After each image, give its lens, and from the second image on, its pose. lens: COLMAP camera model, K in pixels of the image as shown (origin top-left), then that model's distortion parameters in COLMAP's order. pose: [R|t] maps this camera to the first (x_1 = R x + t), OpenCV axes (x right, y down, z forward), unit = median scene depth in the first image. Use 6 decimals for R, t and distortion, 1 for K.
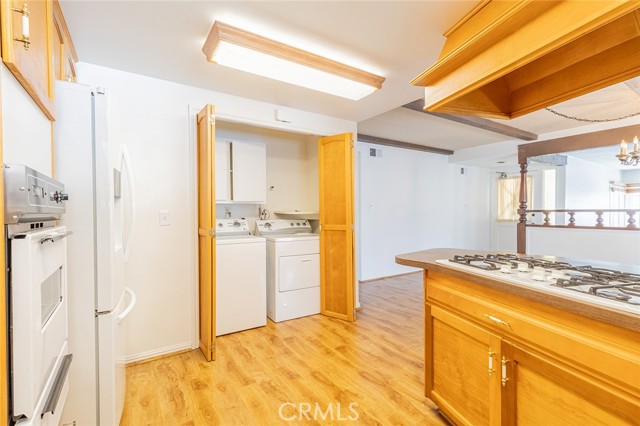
lens RADIAL K [[299.0, 0, 316.5], [0, 299.0, 216.1], [0, 0, 1]] dist [0.002005, 0.000229]
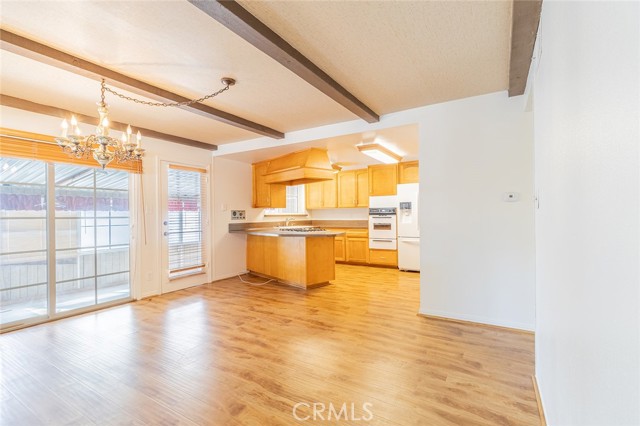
lens RADIAL K [[293.3, 0, 322.2], [0, 293.3, 214.1], [0, 0, 1]] dist [0.002570, -0.000157]
pose [[-0.898748, 0.010976, -0.438328, 0.934679], [0.000384, 0.999706, 0.024246, -0.035978], [0.438465, 0.021622, -0.898488, 1.916623]]
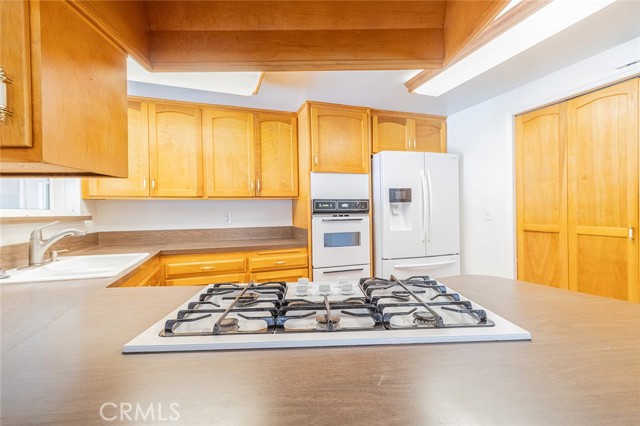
lens RADIAL K [[293.3, 0, 322.2], [0, 293.3, 214.1], [0, 0, 1]] dist [0.002570, -0.000157]
pose [[-0.239534, 0.012601, -0.970806, 0.609725], [-0.007924, 0.999857, 0.014933, 0.003449], [0.970856, 0.011269, -0.239400, 0.494537]]
